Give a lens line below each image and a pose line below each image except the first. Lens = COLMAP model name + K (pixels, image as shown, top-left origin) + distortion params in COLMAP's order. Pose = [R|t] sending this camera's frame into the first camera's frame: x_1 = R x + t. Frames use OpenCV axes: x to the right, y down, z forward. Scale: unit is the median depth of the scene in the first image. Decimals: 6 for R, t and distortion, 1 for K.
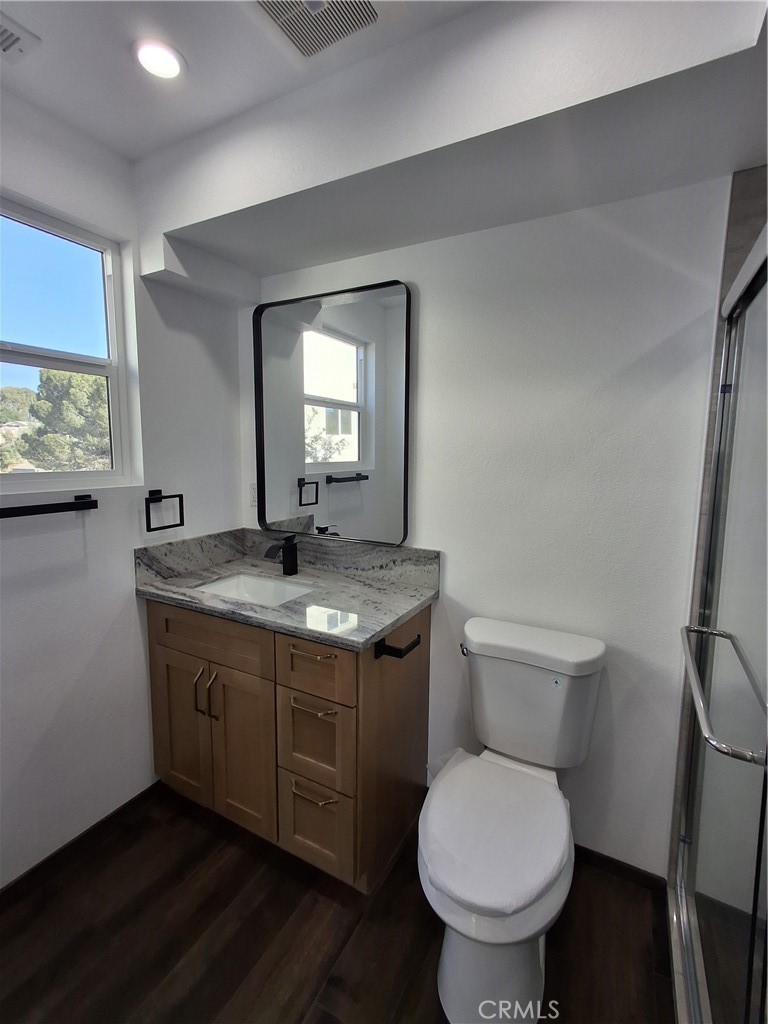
lens RADIAL K [[462.6, 0, 382.3], [0, 462.6, 509.1], [0, 0, 1]] dist [-0.000452, 0.004311]
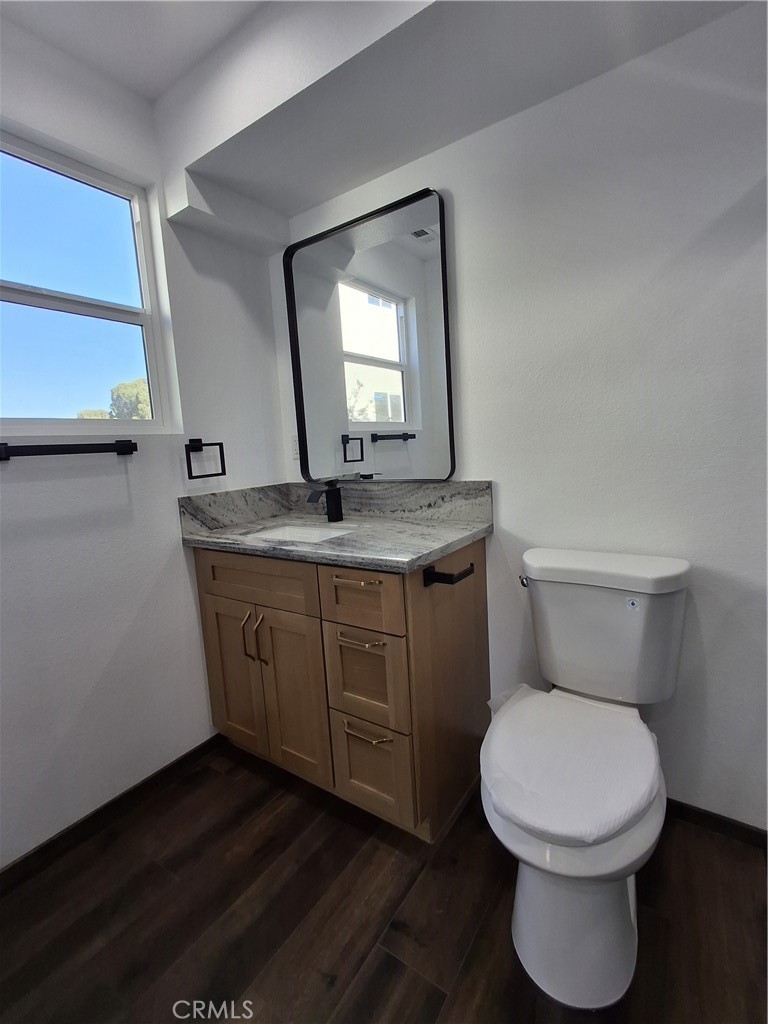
lens RADIAL K [[462.6, 0, 386.1], [0, 462.6, 507.1], [0, 0, 1]] dist [-0.000452, 0.004311]
pose [[0.992098, -0.055490, -0.112527, 0.018027], [0.056464, 0.998390, 0.005484, 0.132197], [0.112042, -0.011794, 0.993633, 0.066605]]
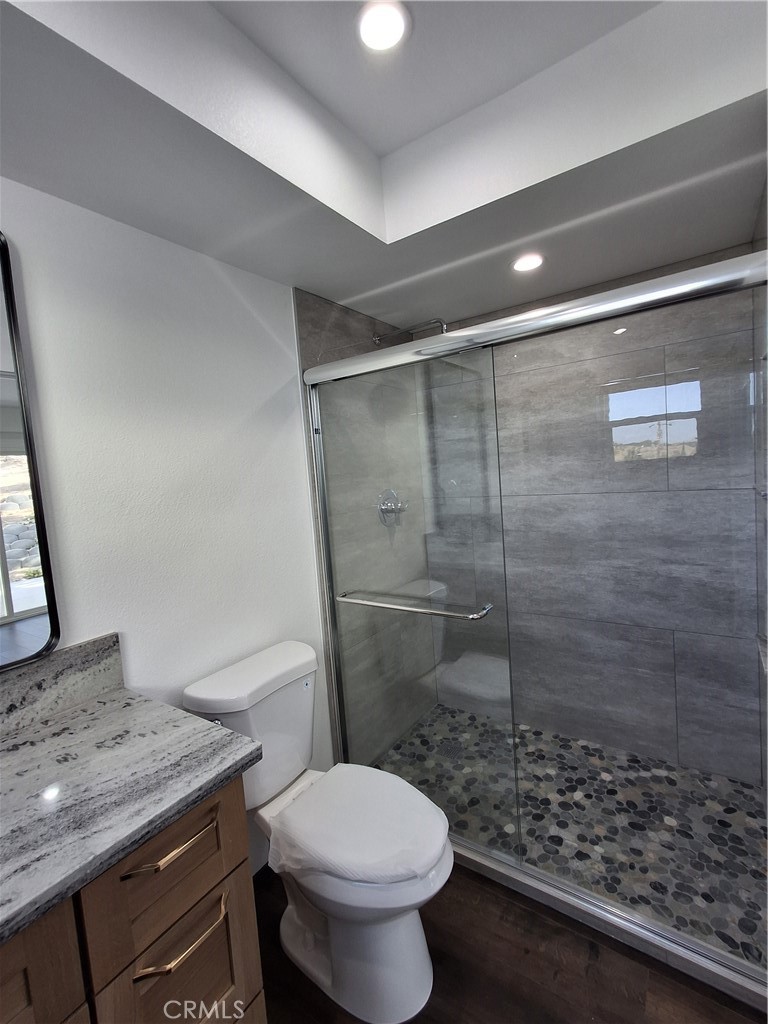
lens RADIAL K [[462.6, 0, 380.1], [0, 462.6, 511.4], [0, 0, 1]] dist [-0.000452, 0.004311]
pose [[0.107096, -0.107607, 0.988408, -0.541306], [0.202958, 0.975559, 0.084218, -0.072338], [-0.973313, 0.191586, 0.126318, 0.501045]]
